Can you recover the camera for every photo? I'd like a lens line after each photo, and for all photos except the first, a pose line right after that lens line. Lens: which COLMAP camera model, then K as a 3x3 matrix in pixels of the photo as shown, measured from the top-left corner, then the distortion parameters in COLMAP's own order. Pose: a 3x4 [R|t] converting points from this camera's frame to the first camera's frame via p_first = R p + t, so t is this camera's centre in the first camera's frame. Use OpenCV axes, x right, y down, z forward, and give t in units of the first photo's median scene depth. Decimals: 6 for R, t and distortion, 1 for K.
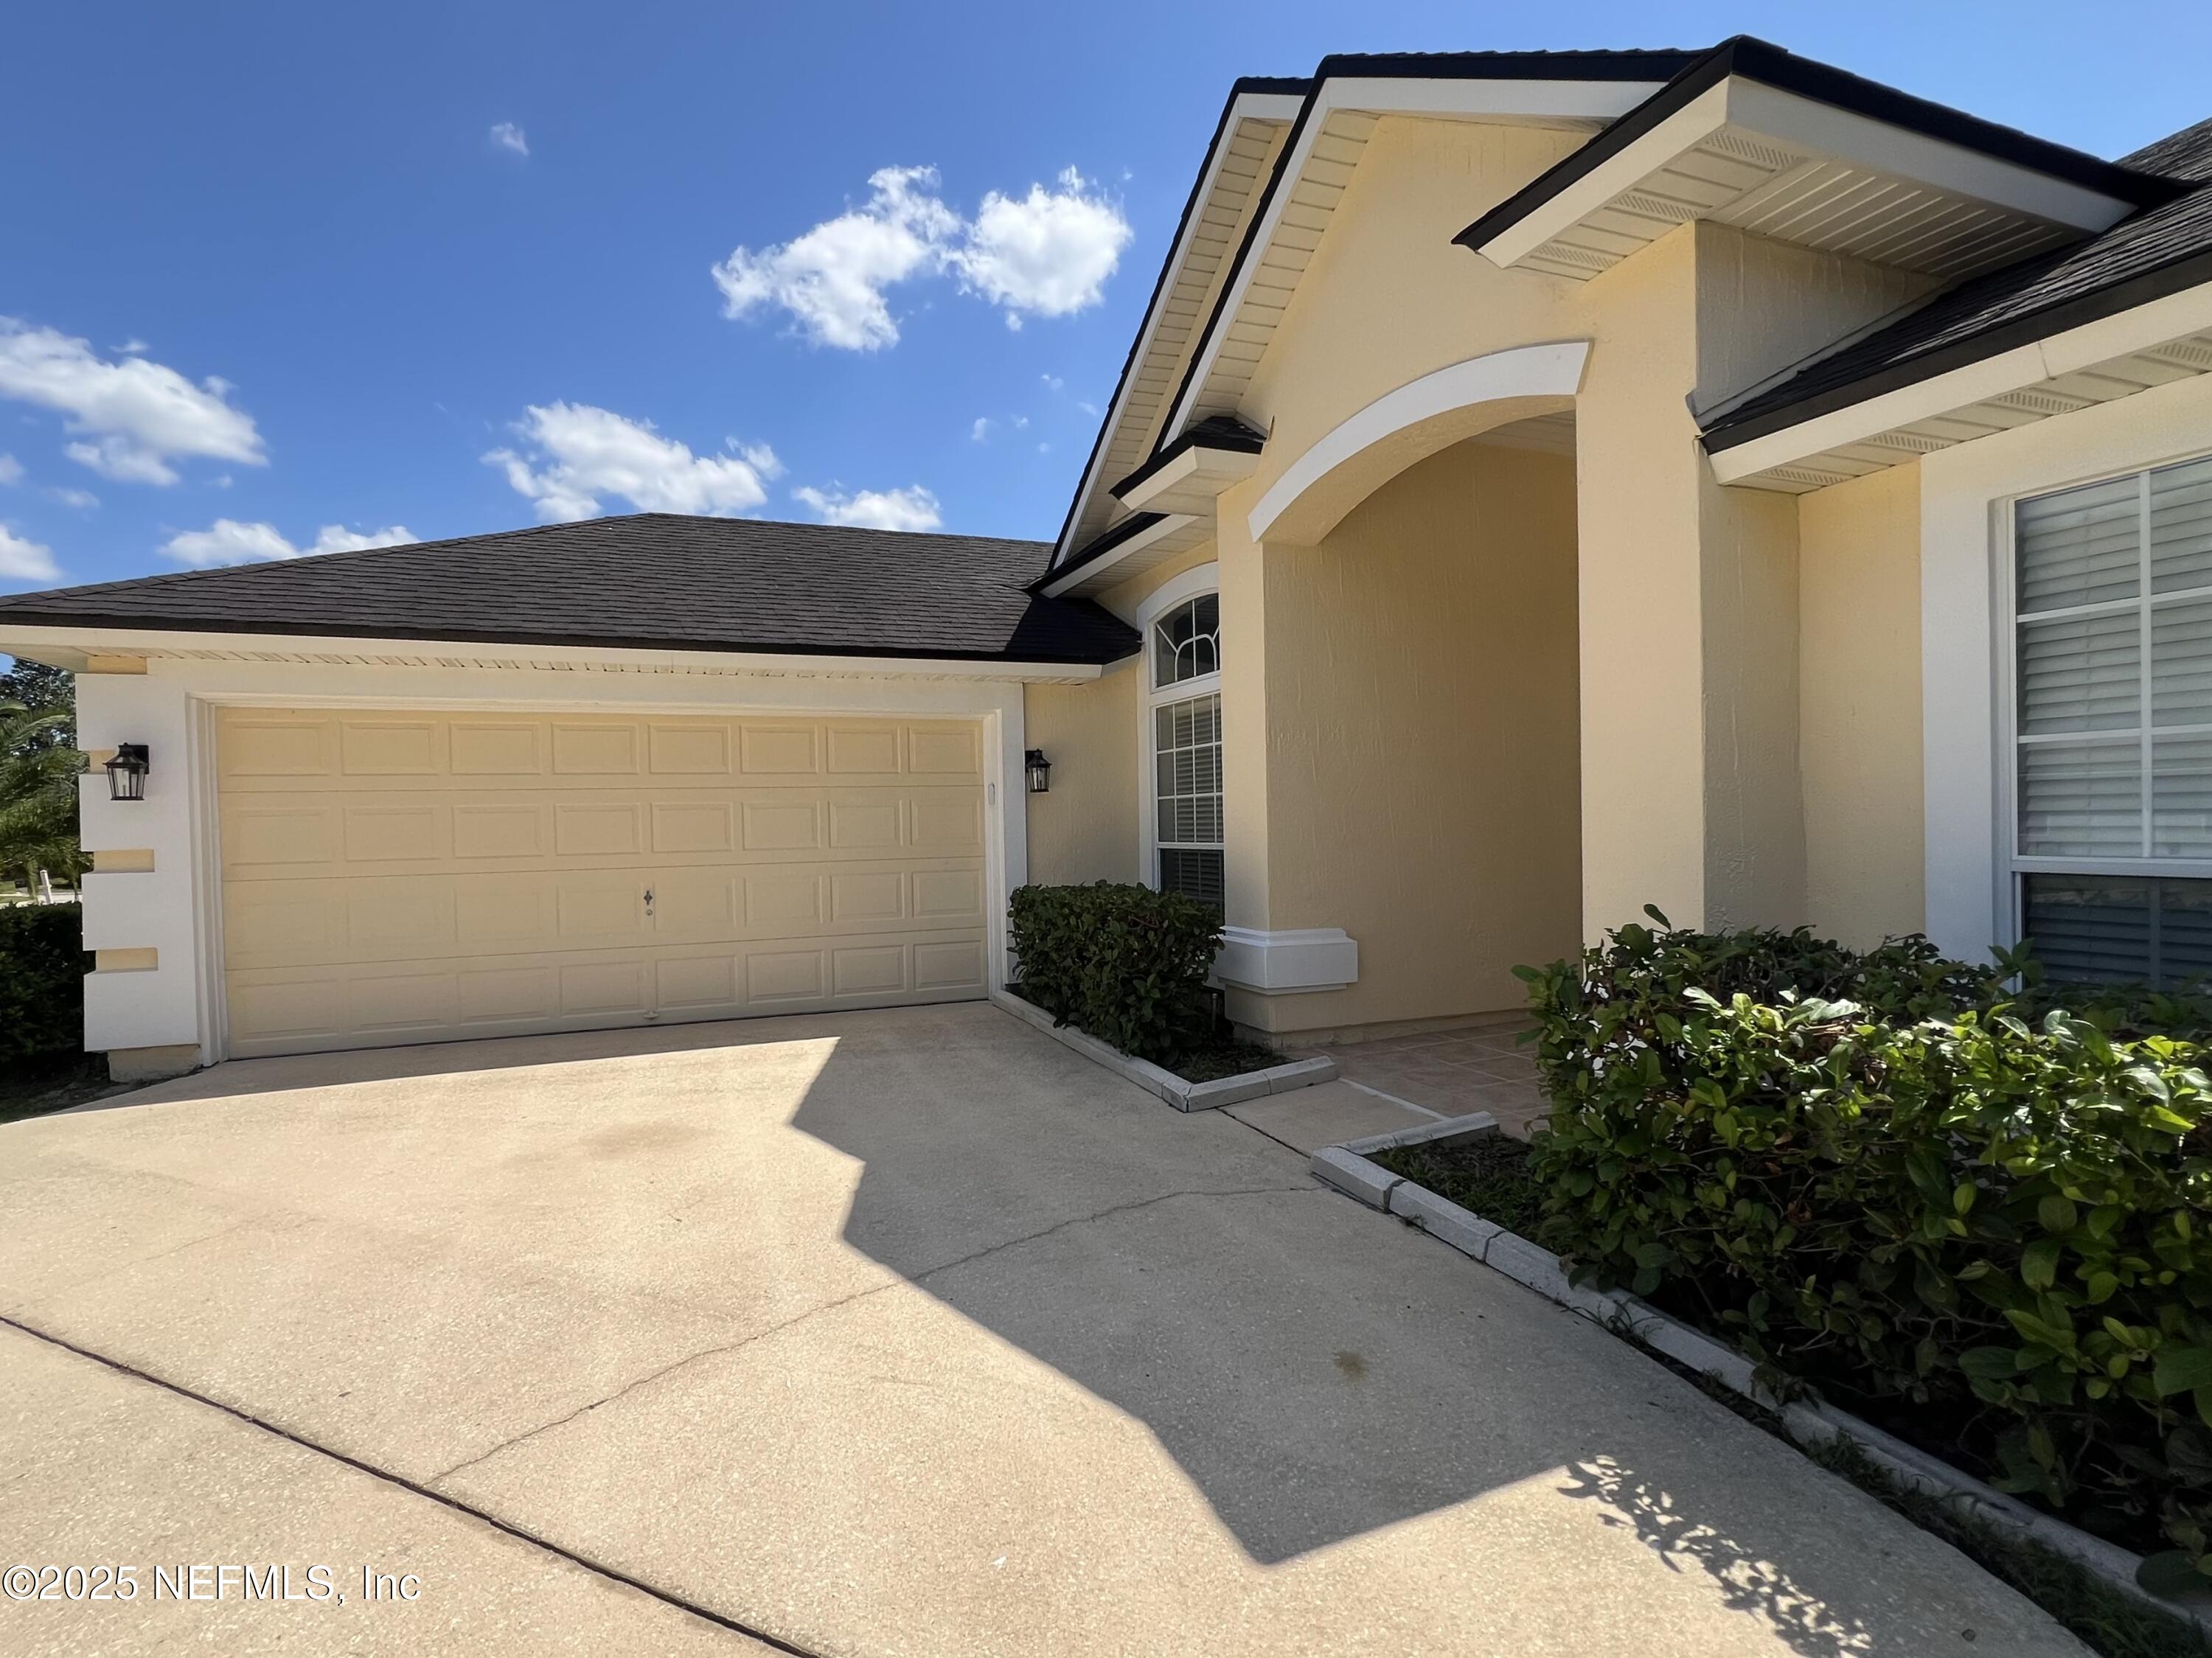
lens RADIAL K [[1054.9, 0, 1037.2], [0, 1054.9, 836.6], [0, 0, 1]] dist [0.000809, -0.011879]
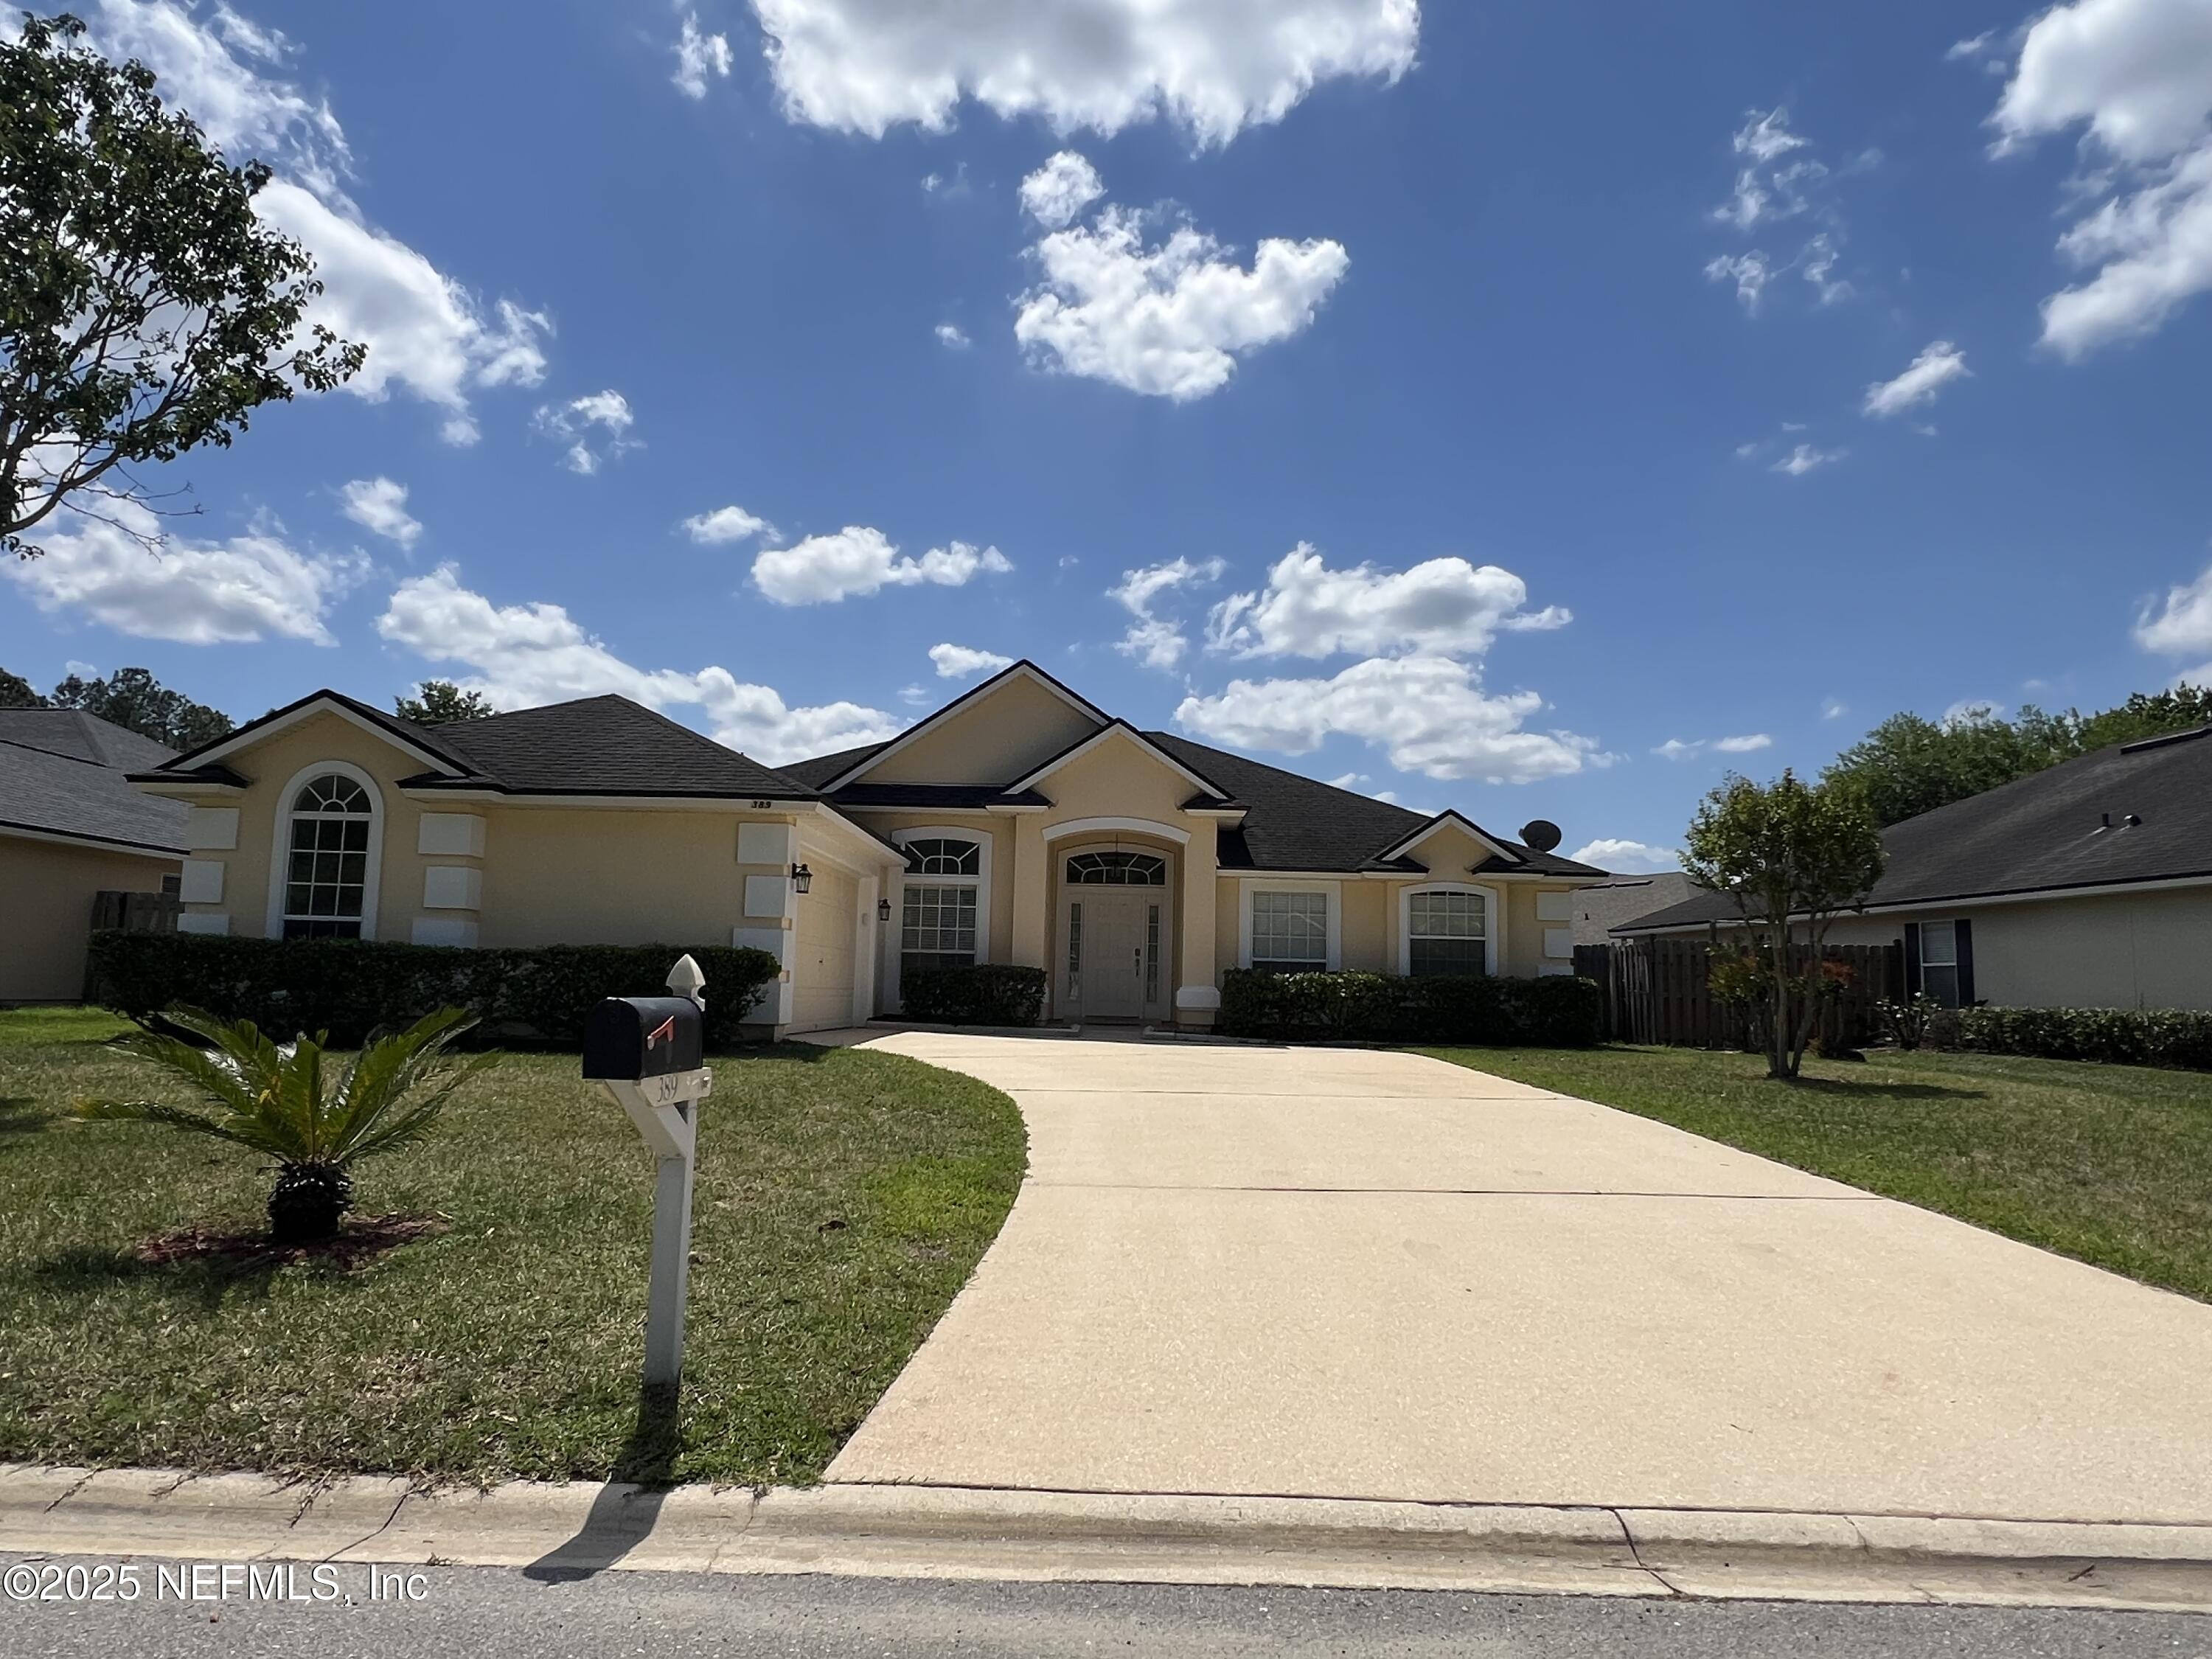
lens RADIAL K [[1396.8, 0, 1106.0], [0, 1396.8, 829.5], [0, 0, 1]] dist [0.001487, -0.001103]
pose [[0.348934, 0.138583, 0.926844, -2.407198], [-0.015988, 0.989742, -0.141968, 0.160842], [-0.937011, 0.034719, 0.347570, -0.323012]]
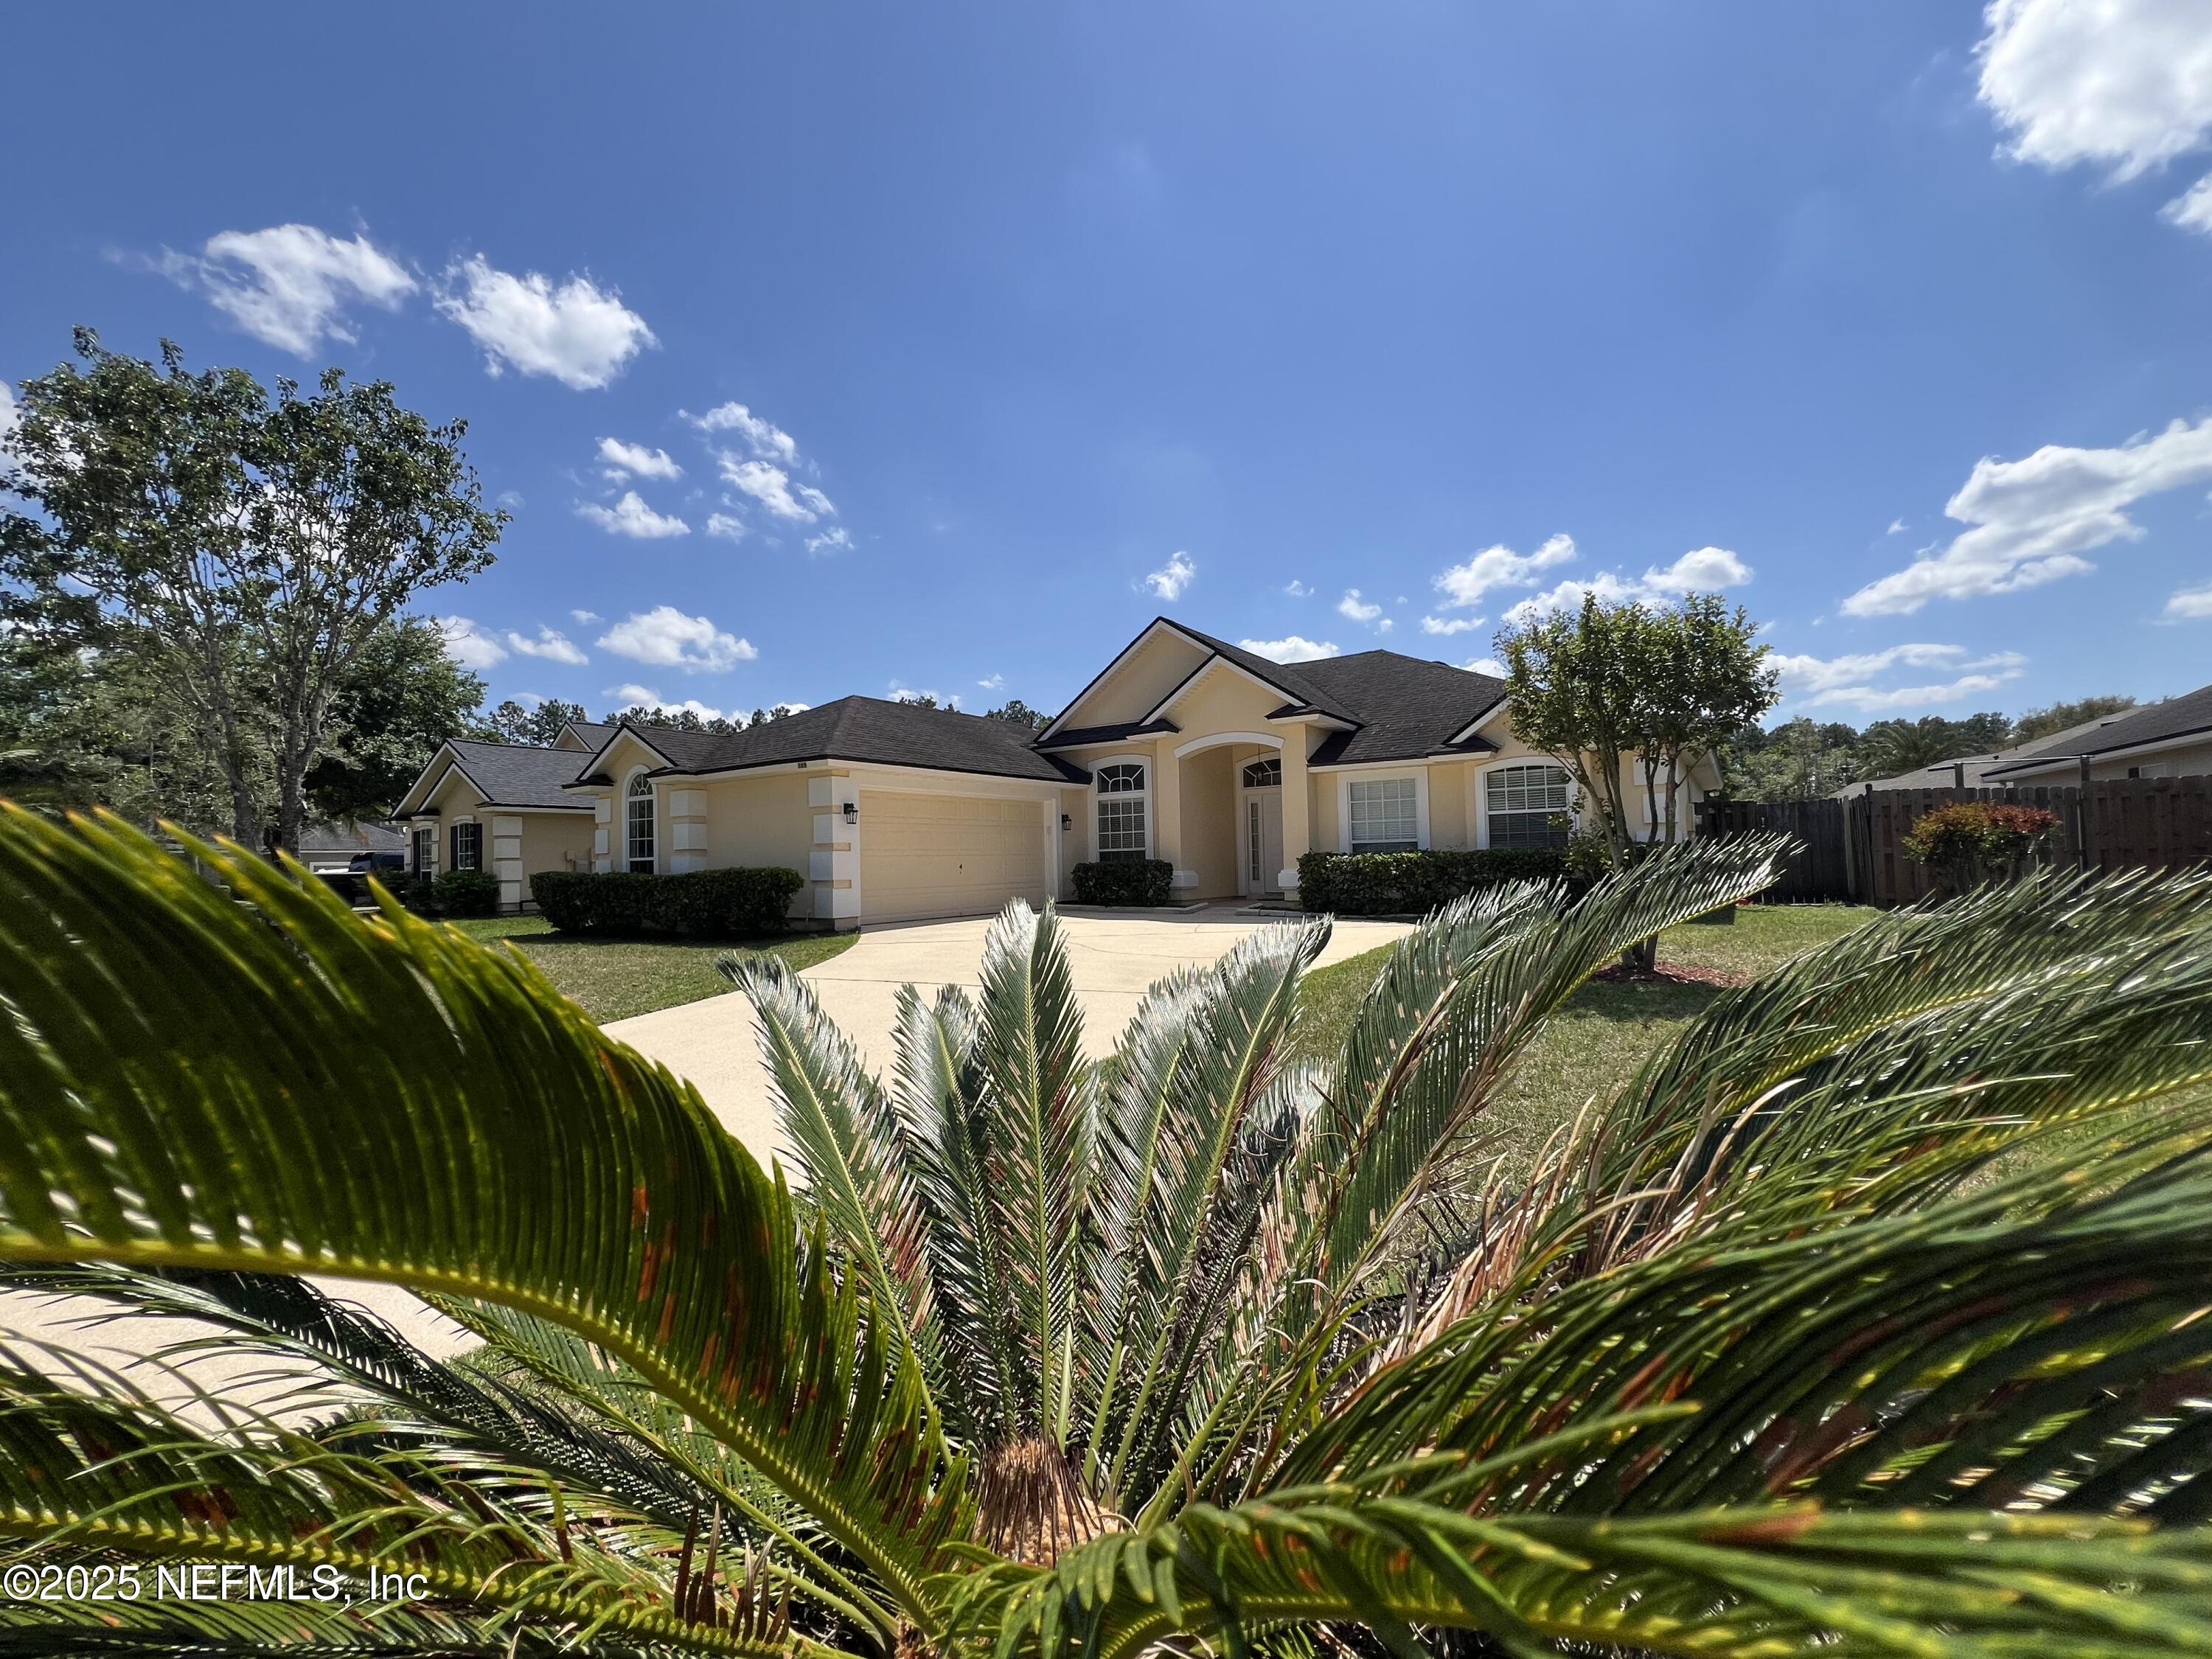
lens RADIAL K [[928.5, 0, 1106.0], [0, 928.5, 829.5], [0, 0, 1]] dist [0.014451, -0.006786]
pose [[0.812021, 0.021033, 0.583249, -1.360950], [0.017186, 0.998055, -0.059918, 0.104448], [-0.583375, 0.058678, 0.810081, -1.027326]]
